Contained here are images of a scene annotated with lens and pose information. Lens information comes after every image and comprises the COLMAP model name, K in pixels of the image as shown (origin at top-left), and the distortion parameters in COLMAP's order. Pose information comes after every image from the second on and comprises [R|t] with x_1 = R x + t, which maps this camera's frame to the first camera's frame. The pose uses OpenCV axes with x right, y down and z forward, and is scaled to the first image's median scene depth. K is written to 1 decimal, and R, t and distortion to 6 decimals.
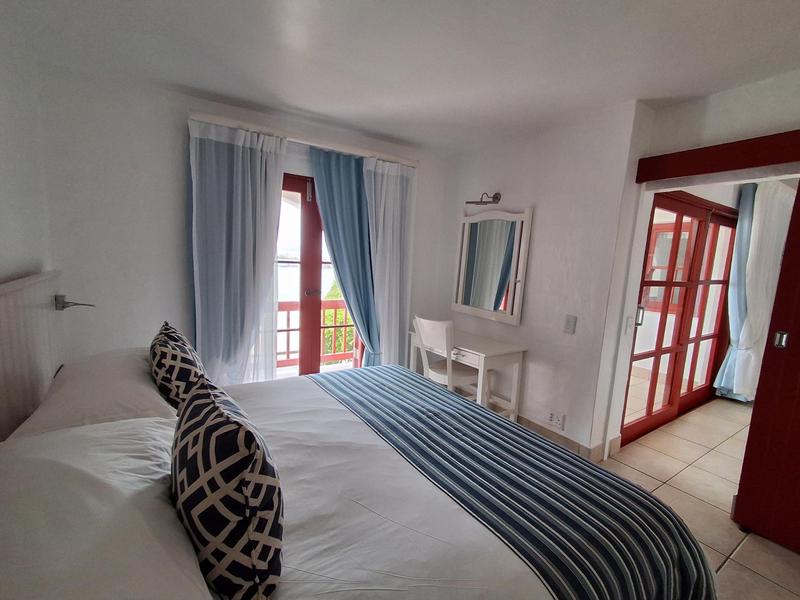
lens RADIAL K [[366.6, 0, 401.5], [0, 366.6, 305.6], [0, 0, 1]] dist [-0.001560, 0.000345]
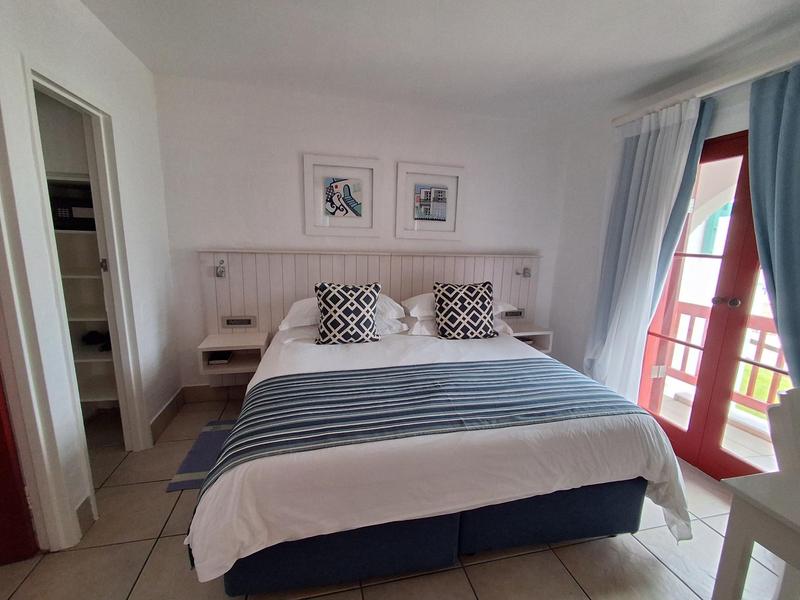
lens RADIAL K [[366.6, 0, 399.7], [0, 366.6, 299.6], [0, 0, 1]] dist [-0.001560, 0.000345]
pose [[-0.322529, 0.125526, -0.938199, 0.609281], [-0.167594, 0.967935, 0.187119, -0.066309], [0.931605, 0.217588, -0.291150, 0.654335]]
